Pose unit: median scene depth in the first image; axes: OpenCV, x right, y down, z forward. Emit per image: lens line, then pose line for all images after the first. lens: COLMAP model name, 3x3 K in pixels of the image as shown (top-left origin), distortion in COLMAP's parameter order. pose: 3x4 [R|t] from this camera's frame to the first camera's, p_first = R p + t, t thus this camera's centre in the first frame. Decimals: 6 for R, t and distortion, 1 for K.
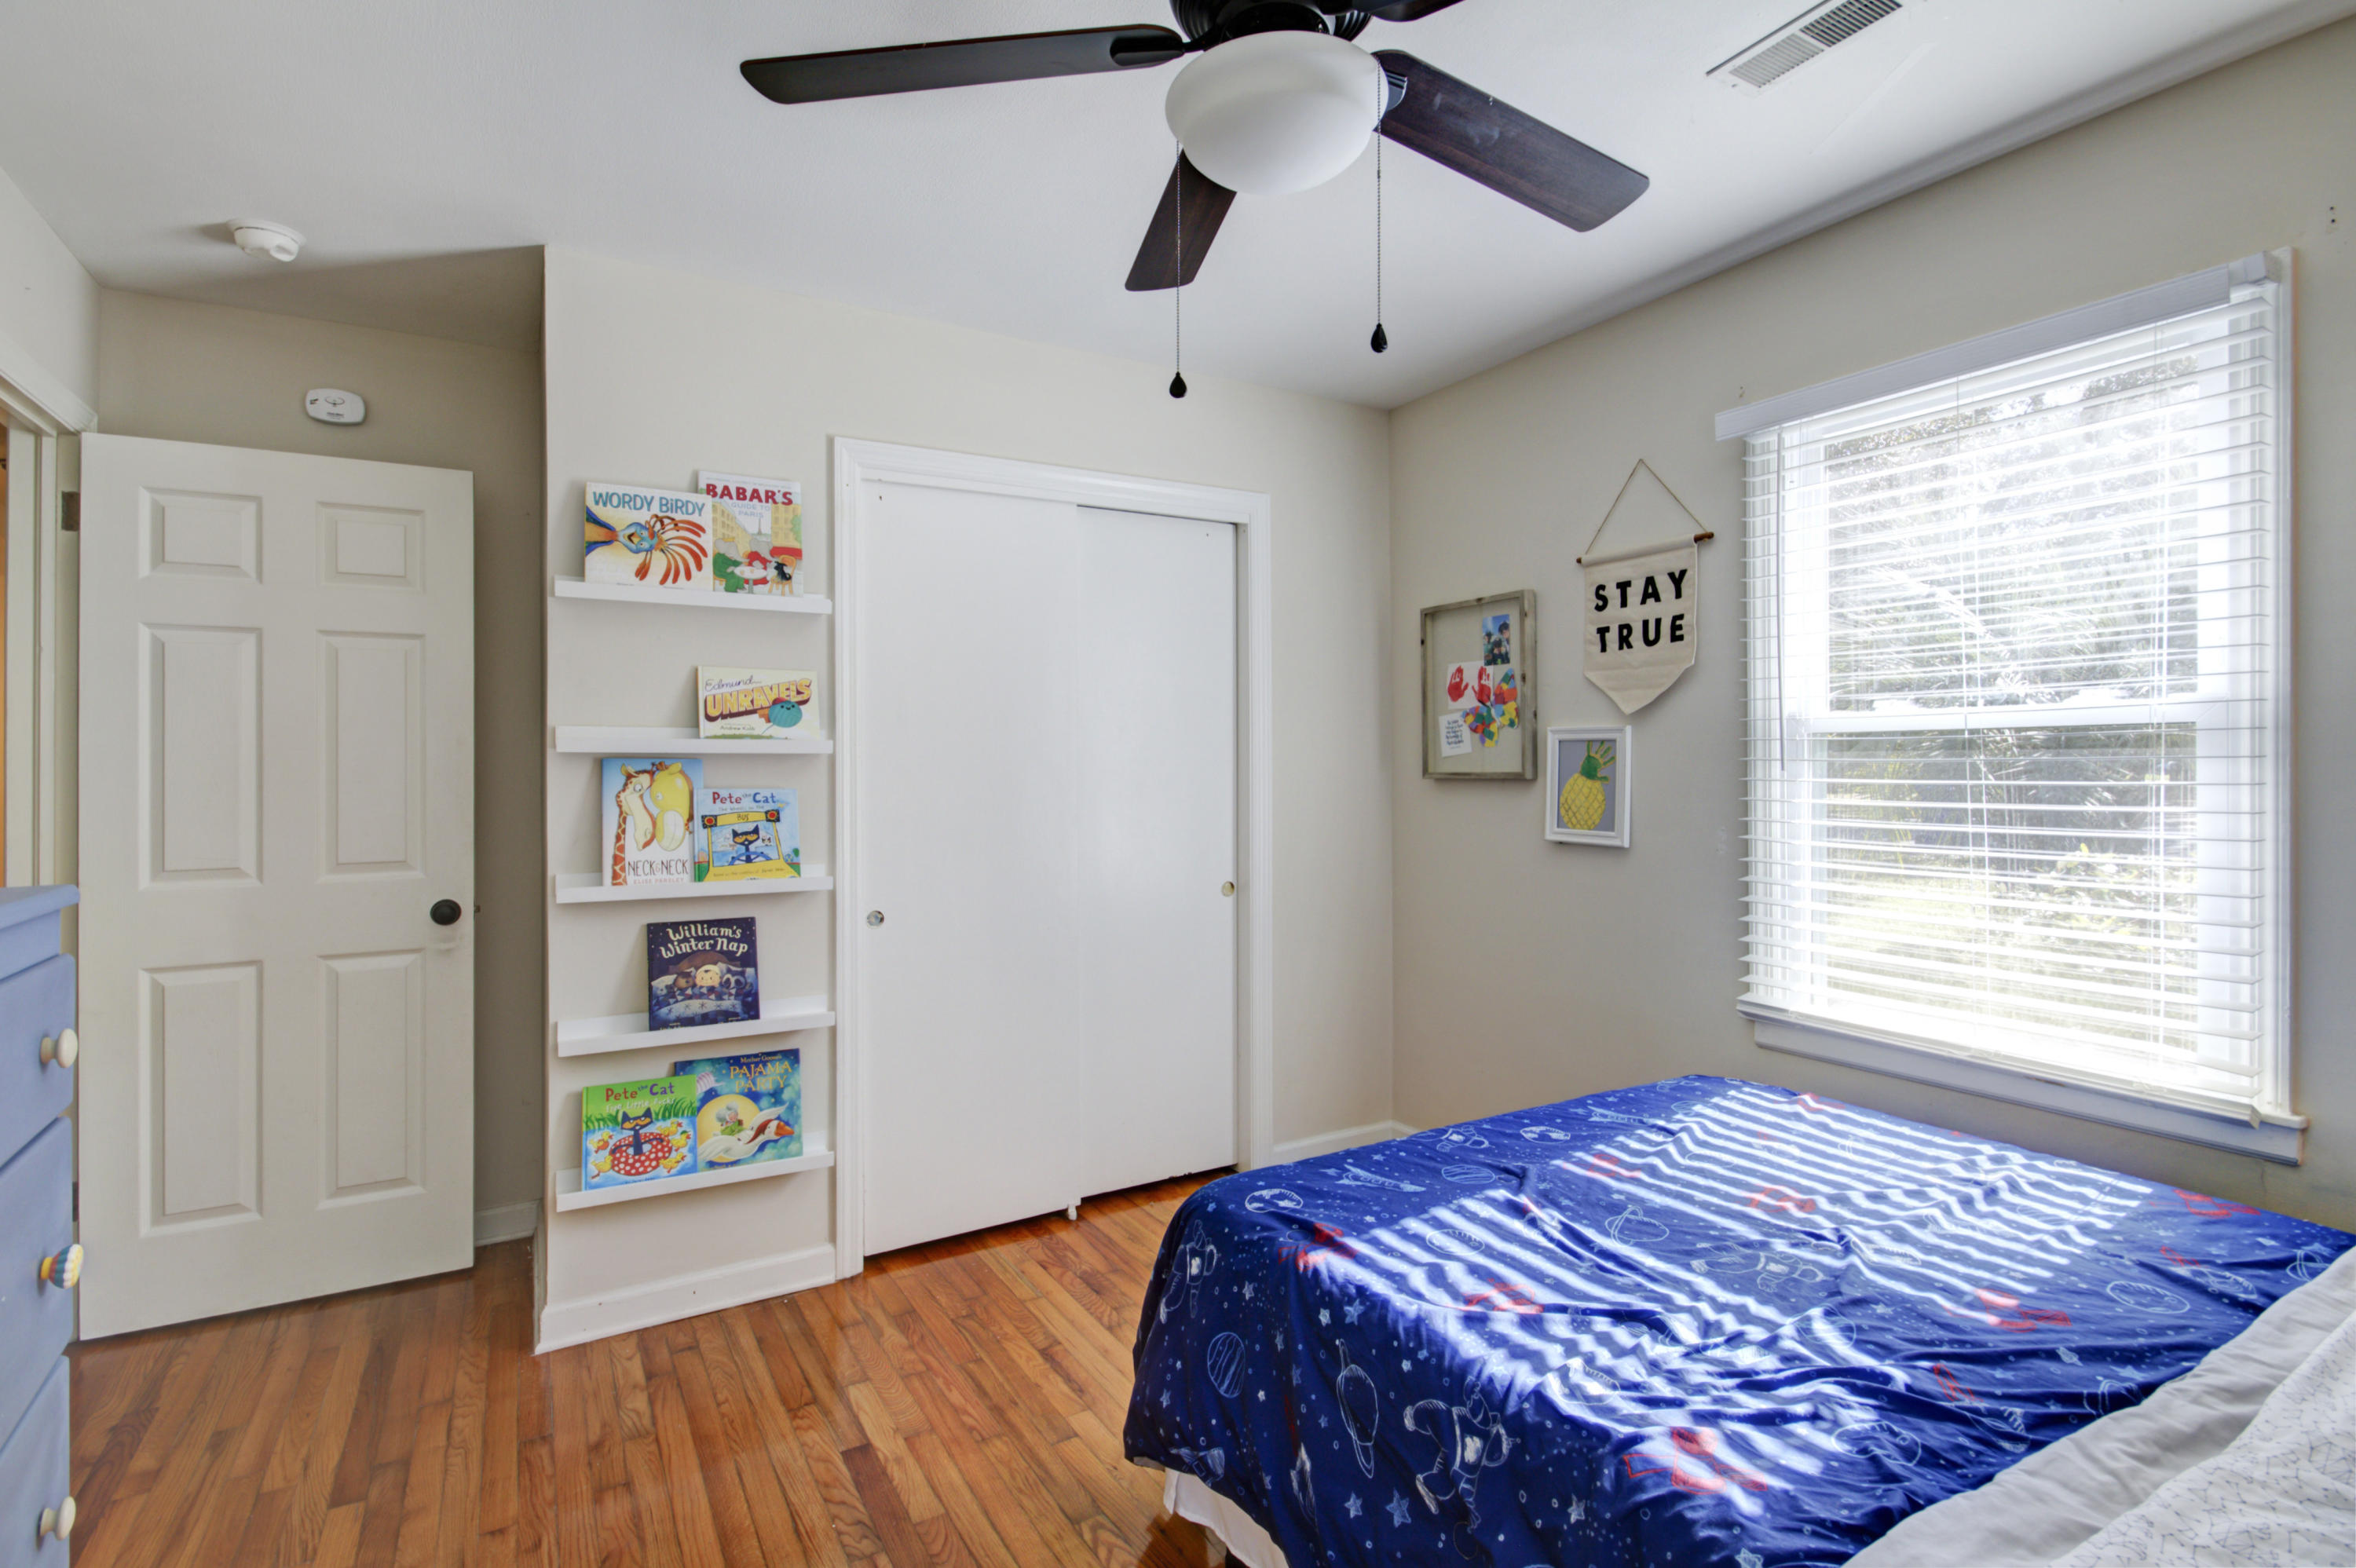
lens RADIAL K [[1126.6, 0, 1174.6], [0, 1126.6, 769.6], [0, 0, 1]] dist [-0.000439, -0.000792]
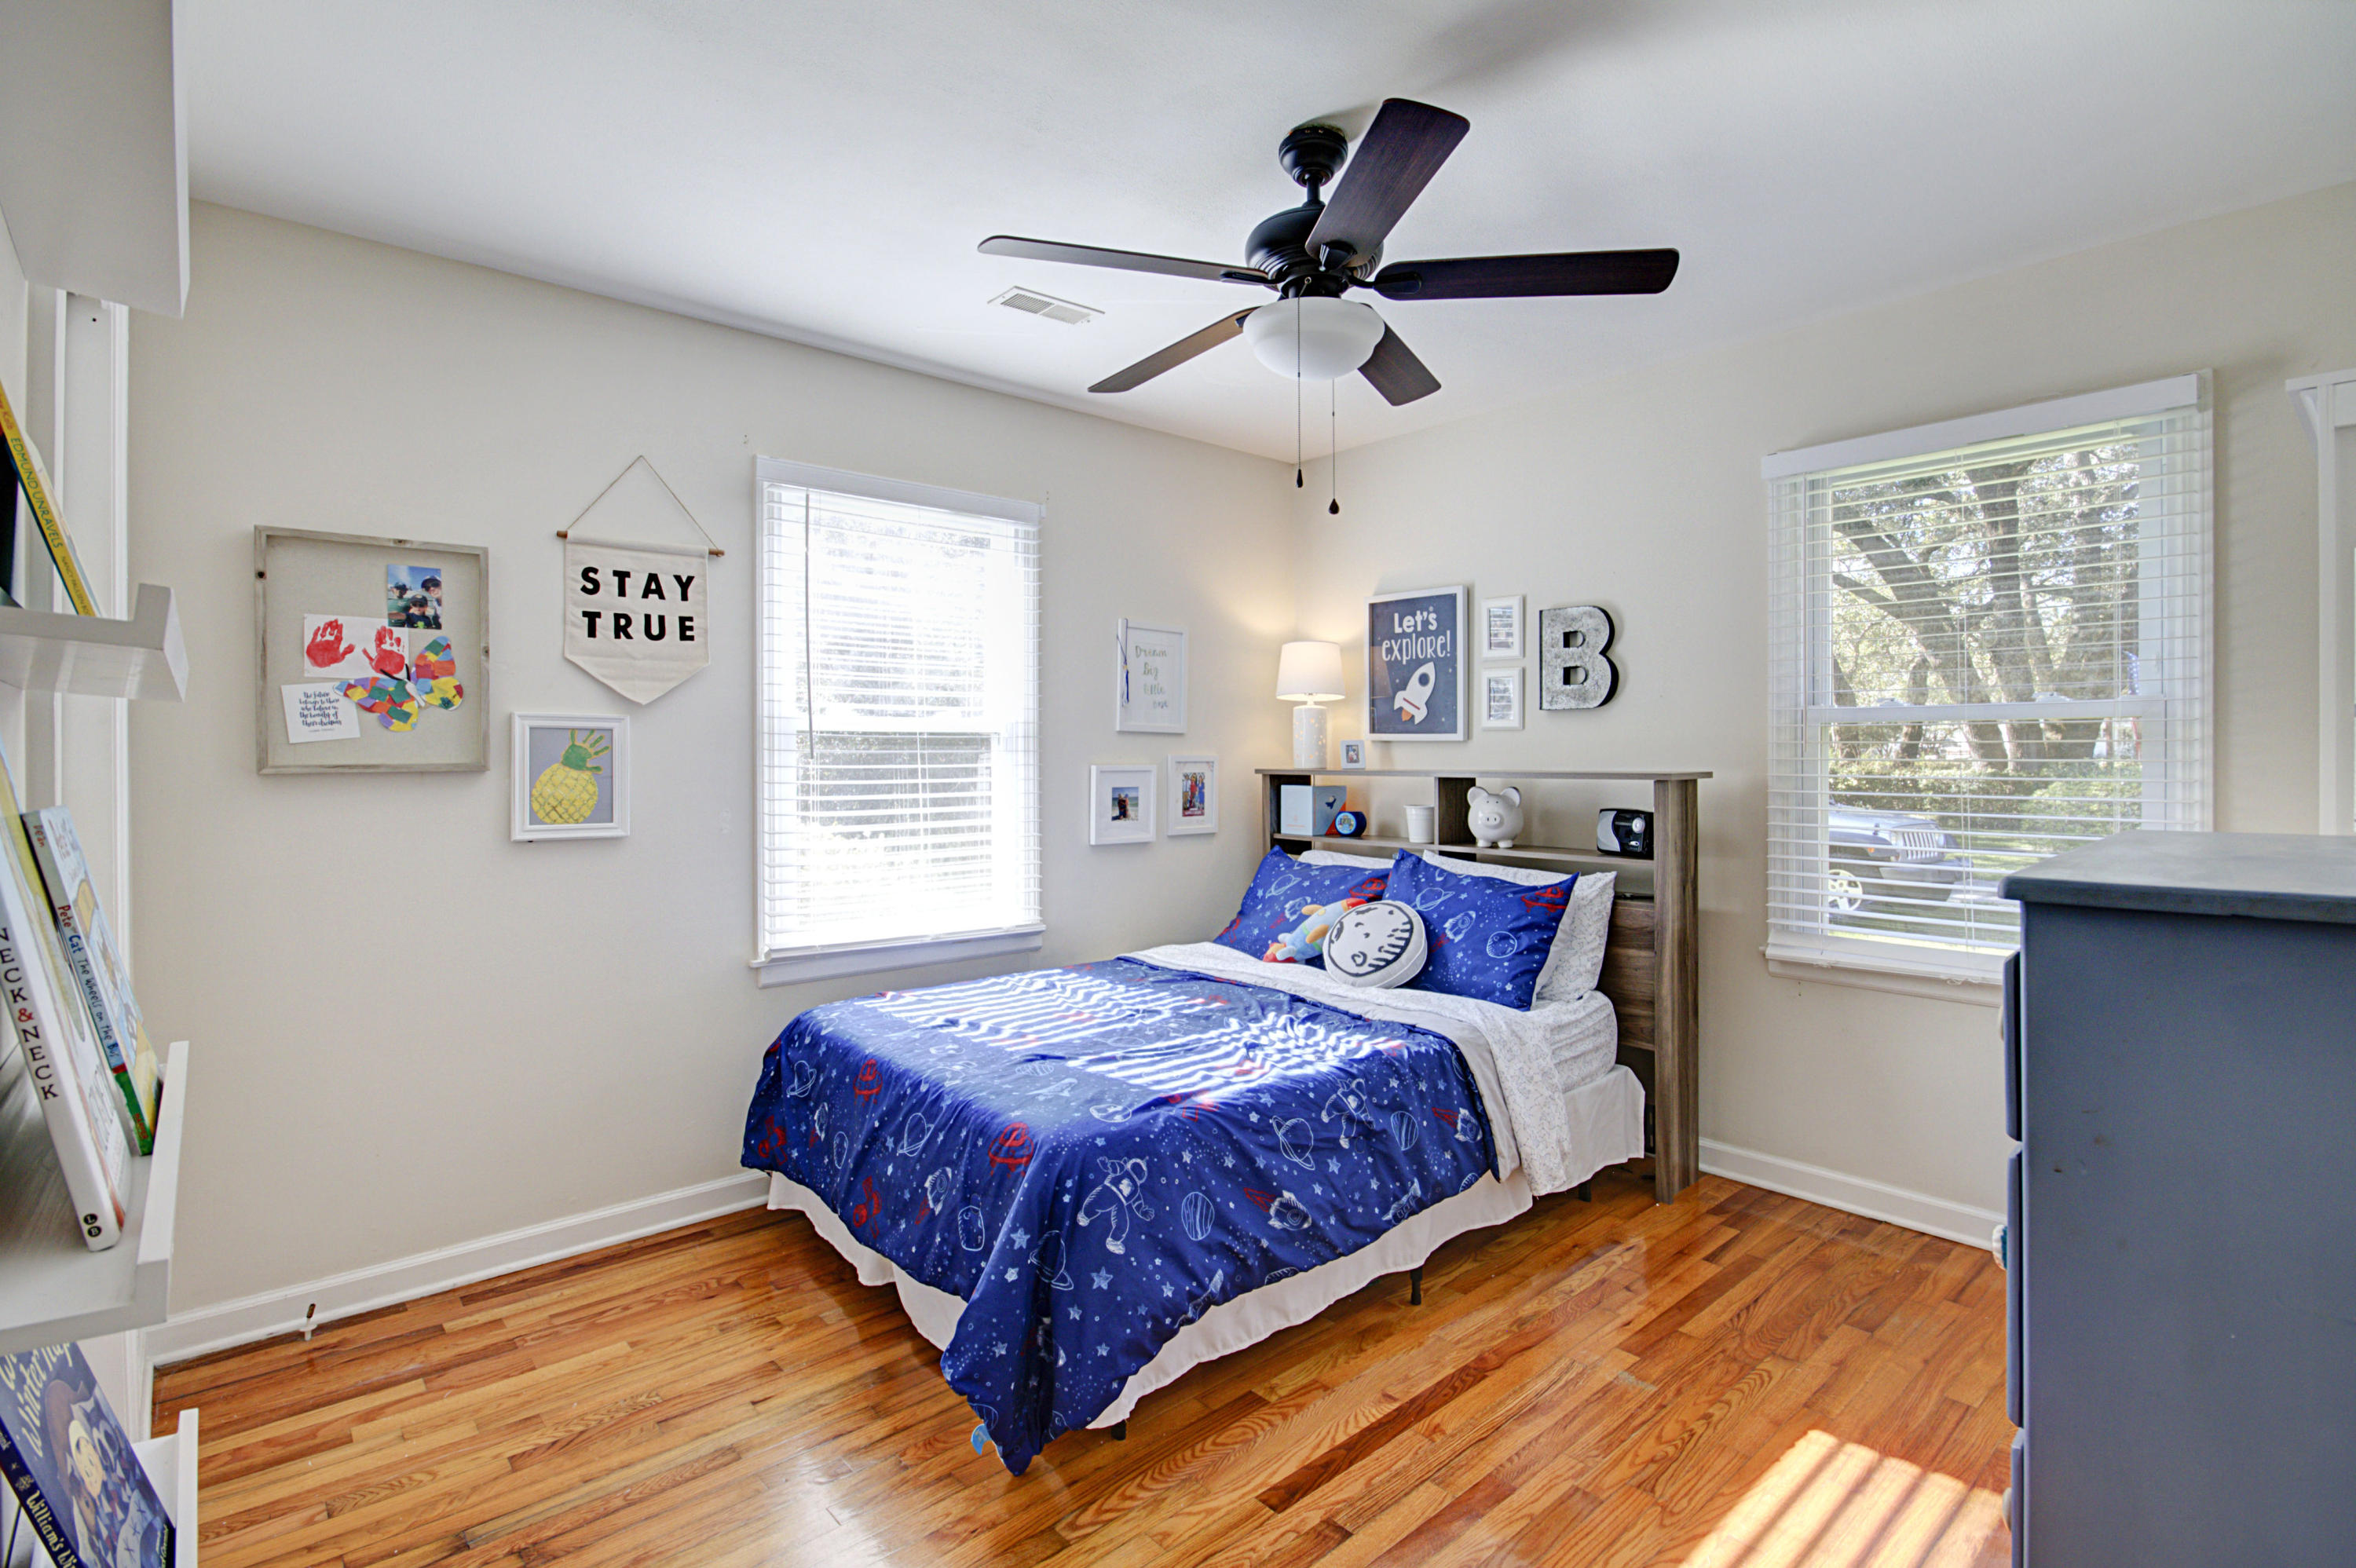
lens RADIAL K [[1126.6, 0, 1181.5], [0, 1126.6, 767.7], [0, 0, 1]] dist [-0.000439, -0.000792]
pose [[-0.191238, -0.001873, 0.981542, -0.669688], [0.009892, 0.999944, 0.003836, 0.008224], [-0.981494, 0.010443, -0.191208, 0.701152]]
